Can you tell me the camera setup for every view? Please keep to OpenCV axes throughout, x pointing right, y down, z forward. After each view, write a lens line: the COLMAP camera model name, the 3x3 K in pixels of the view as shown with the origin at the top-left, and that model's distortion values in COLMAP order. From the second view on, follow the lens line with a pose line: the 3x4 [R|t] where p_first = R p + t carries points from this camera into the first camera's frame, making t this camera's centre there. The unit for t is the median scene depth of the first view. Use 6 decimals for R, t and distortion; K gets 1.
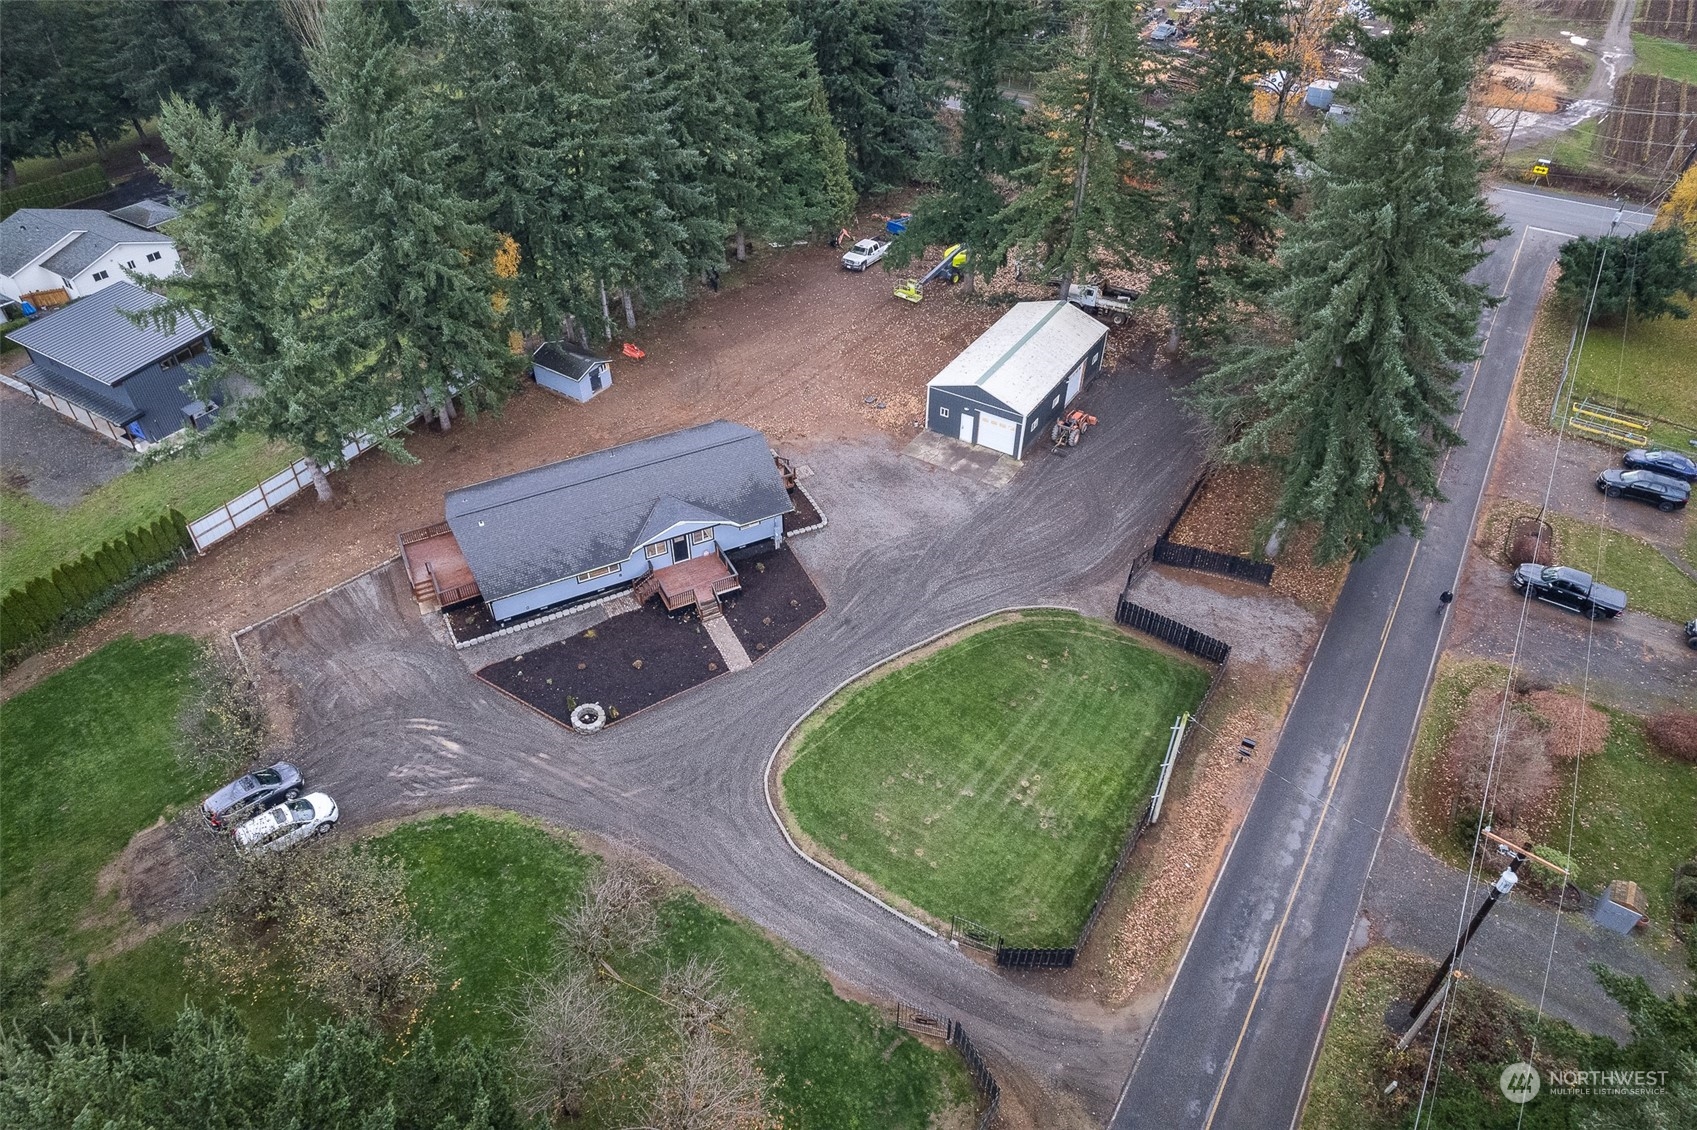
lens RADIAL K [[1086.8, 0, 848.5], [0, 1086.8, 565.0], [0, 0, 1]] dist [-0.057032, 0.057309]
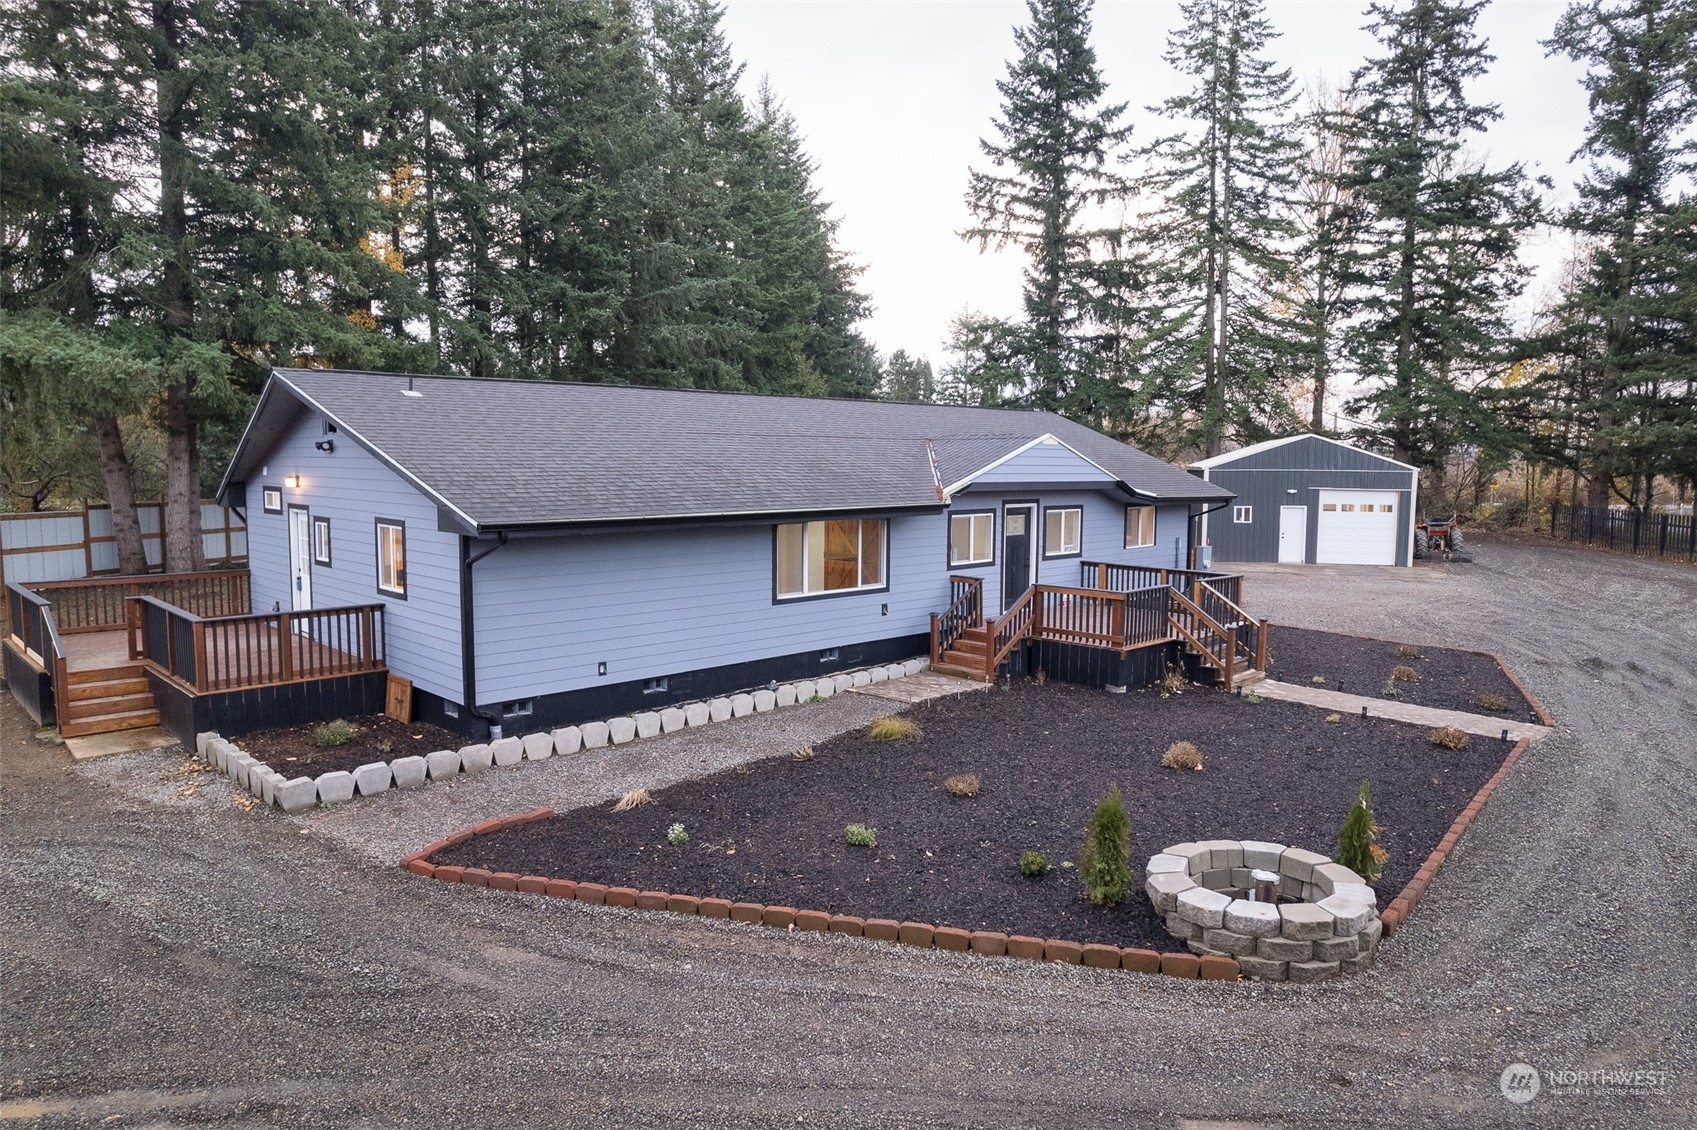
lens RADIAL K [[1086.8, 0, 848.5], [0, 1086.8, 565.0], [0, 0, 1]] dist [-0.057032, 0.057309]
pose [[0.956361, -0.027031, 0.290935, -0.334680], [0.186446, 0.823106, -0.536409, 0.170875], [-0.224971, 0.567244, 0.792226, 0.836762]]
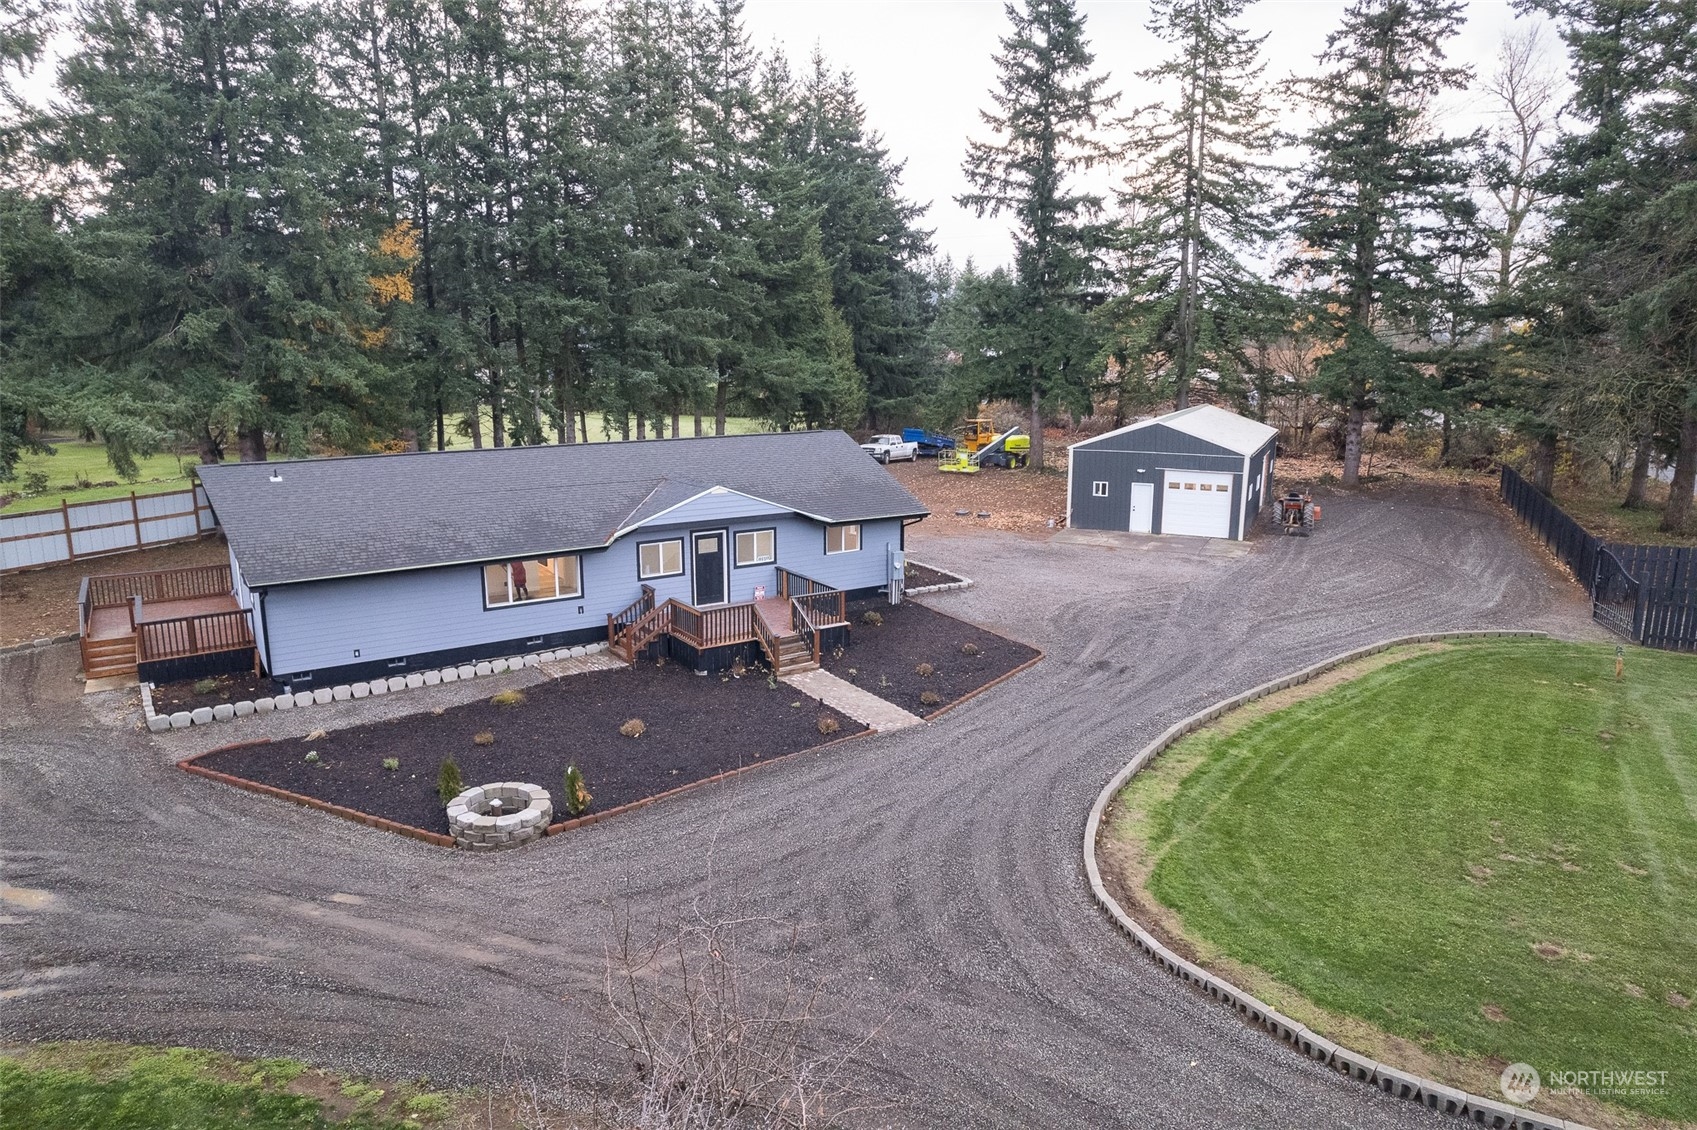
lens RADIAL K [[1086.8, 0, 848.5], [0, 1086.8, 565.0], [0, 0, 1]] dist [-0.057032, 0.057309]
pose [[0.993572, -0.025609, 0.110265, -0.163939], [0.074632, 0.880584, -0.467976, 0.232593], [-0.085114, 0.473197, 0.876835, 0.645120]]
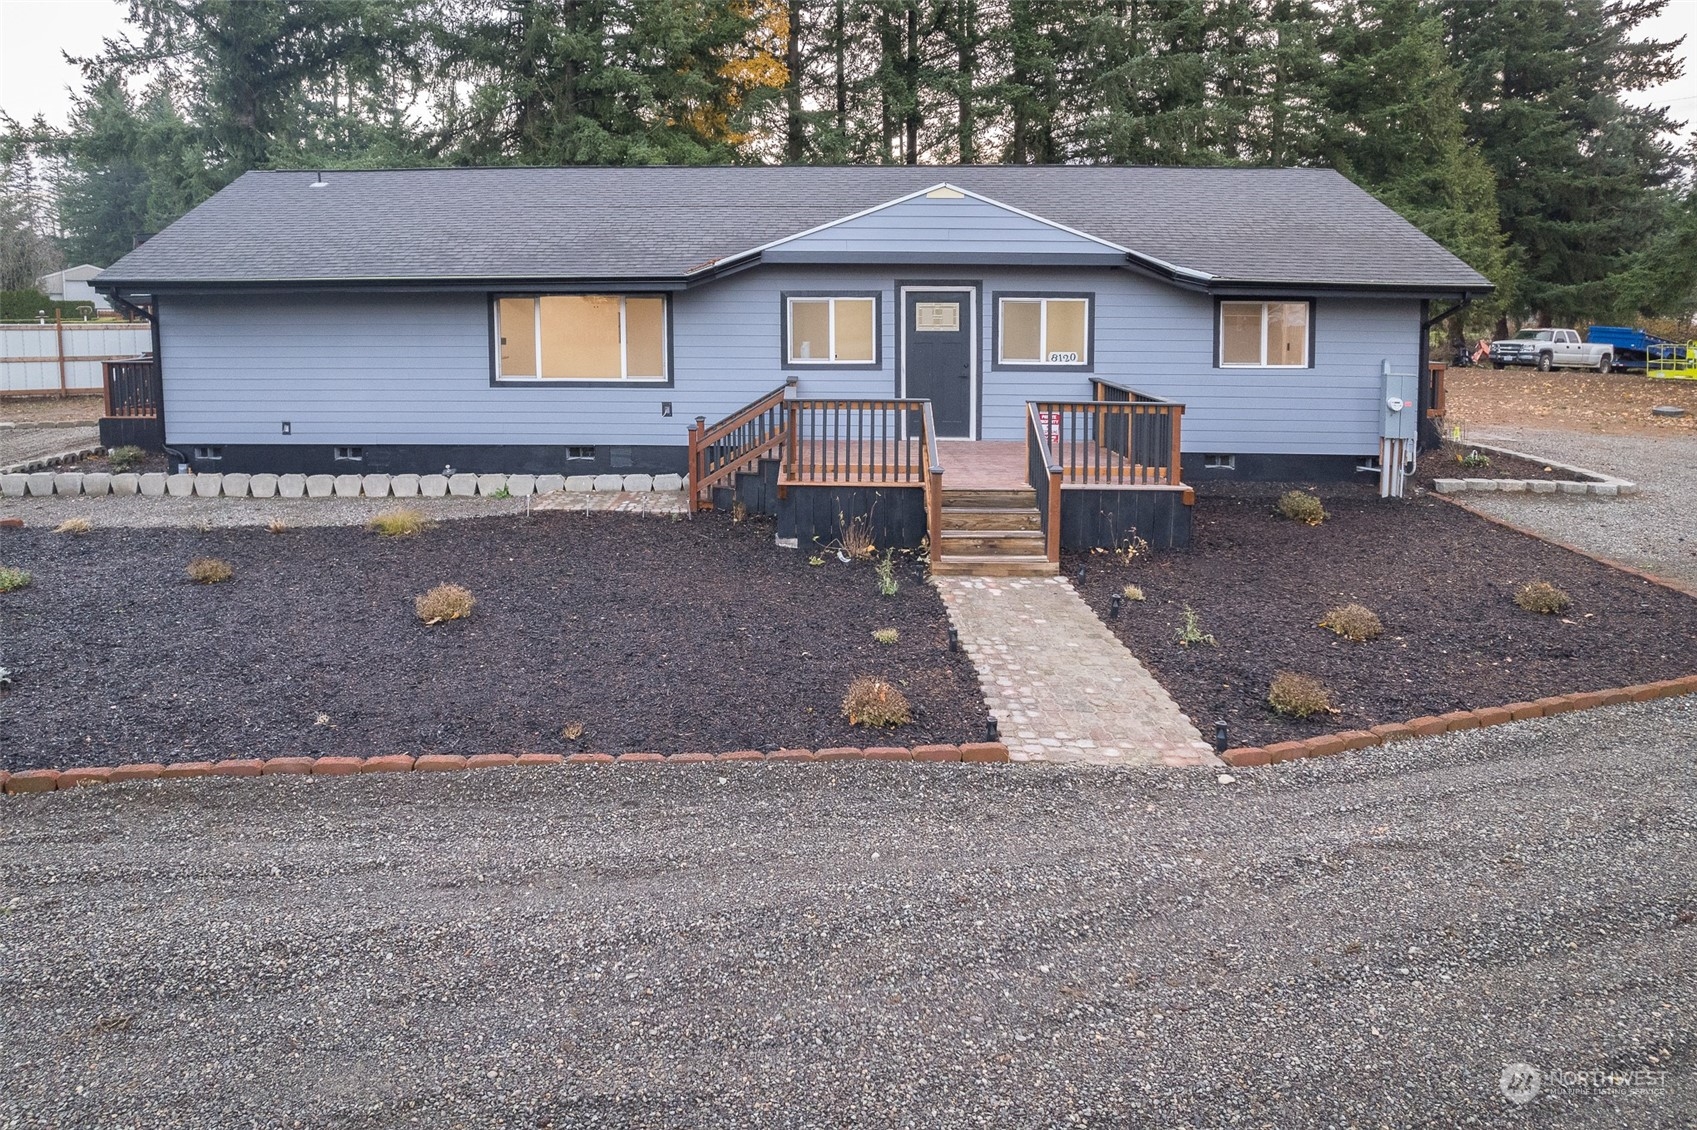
lens RADIAL K [[1131.5, 0, 752.8], [0, 1131.5, 397.7], [0, 0, 1]] dist [-0.064838, 0.066514]
pose [[0.870821, 0.043426, -0.489678, -0.077896], [-0.314416, 0.814921, -0.486874, 0.136021], [0.377906, 0.577942, 0.723305, 0.904469]]
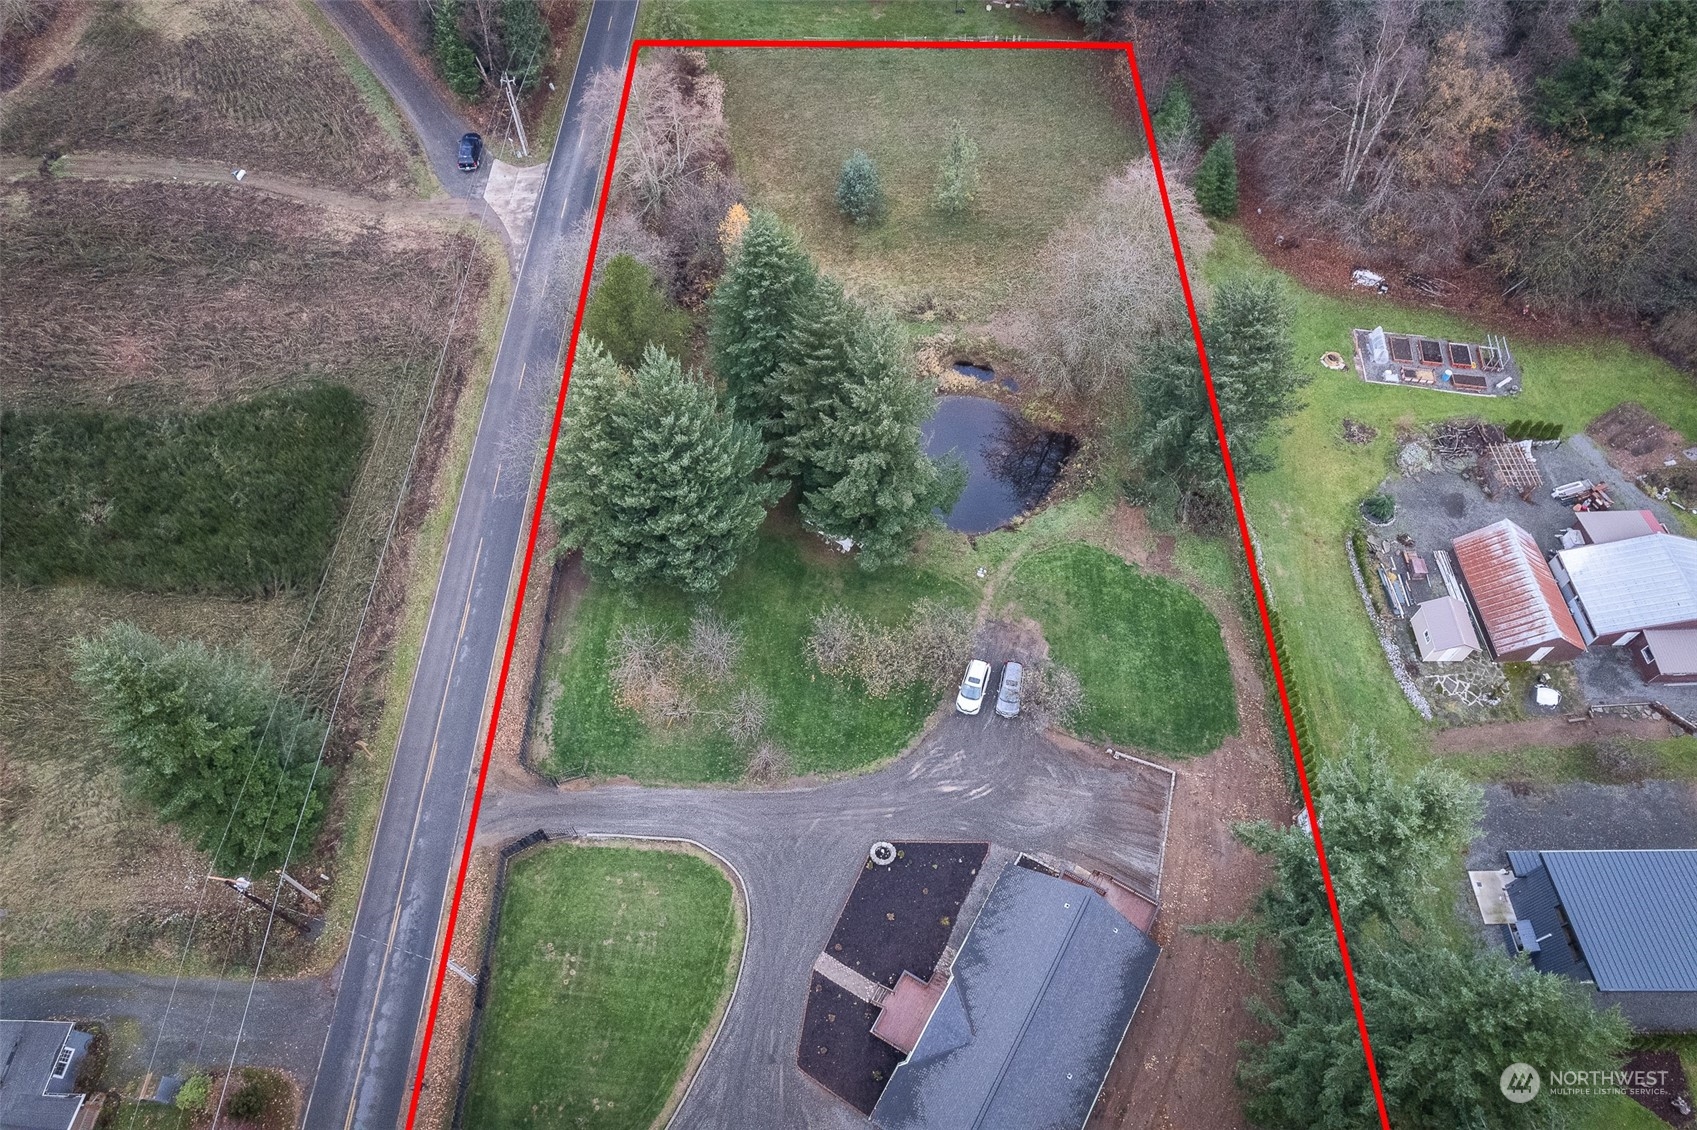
lens RADIAL K [[1086.8, 0, 848.5], [0, 1086.8, 565.0], [0, 0, 1]] dist [-0.057032, 0.057309]
pose [[-0.849137, 0.444687, -0.284991, 0.023620], [-0.337823, -0.042490, 0.940250, -1.084542], [0.406008, 0.894678, 0.186306, 0.391632]]
